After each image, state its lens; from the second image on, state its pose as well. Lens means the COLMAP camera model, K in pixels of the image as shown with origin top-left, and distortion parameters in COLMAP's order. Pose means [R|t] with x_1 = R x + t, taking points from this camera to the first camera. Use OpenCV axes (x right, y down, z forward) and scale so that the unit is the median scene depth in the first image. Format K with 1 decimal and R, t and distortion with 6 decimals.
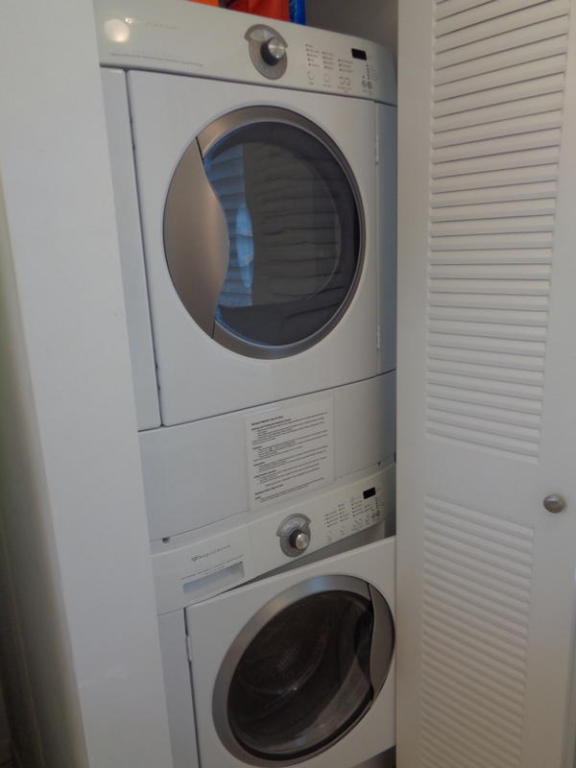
lens RADIAL K [[575.2, 0, 275.1], [0, 575.2, 386.1], [0, 0, 1]] dist [0.006202, 0.005458]
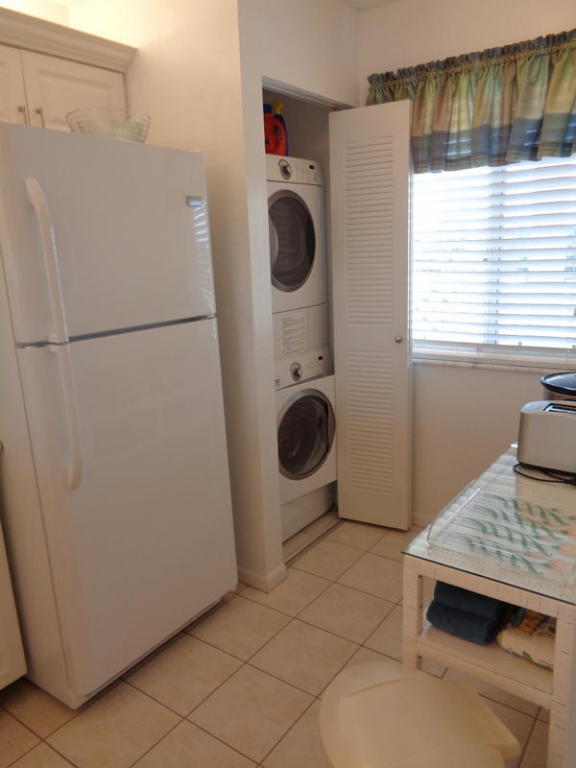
lens RADIAL K [[575.2, 0, 275.1], [0, 575.2, 386.1], [0, 0, 1]] dist [0.006202, 0.005458]
pose [[0.957691, -0.062913, 0.280838, -0.714185], [0.069867, 0.997446, -0.014810, 0.356061], [-0.279190, 0.033805, 0.959641, -1.206987]]
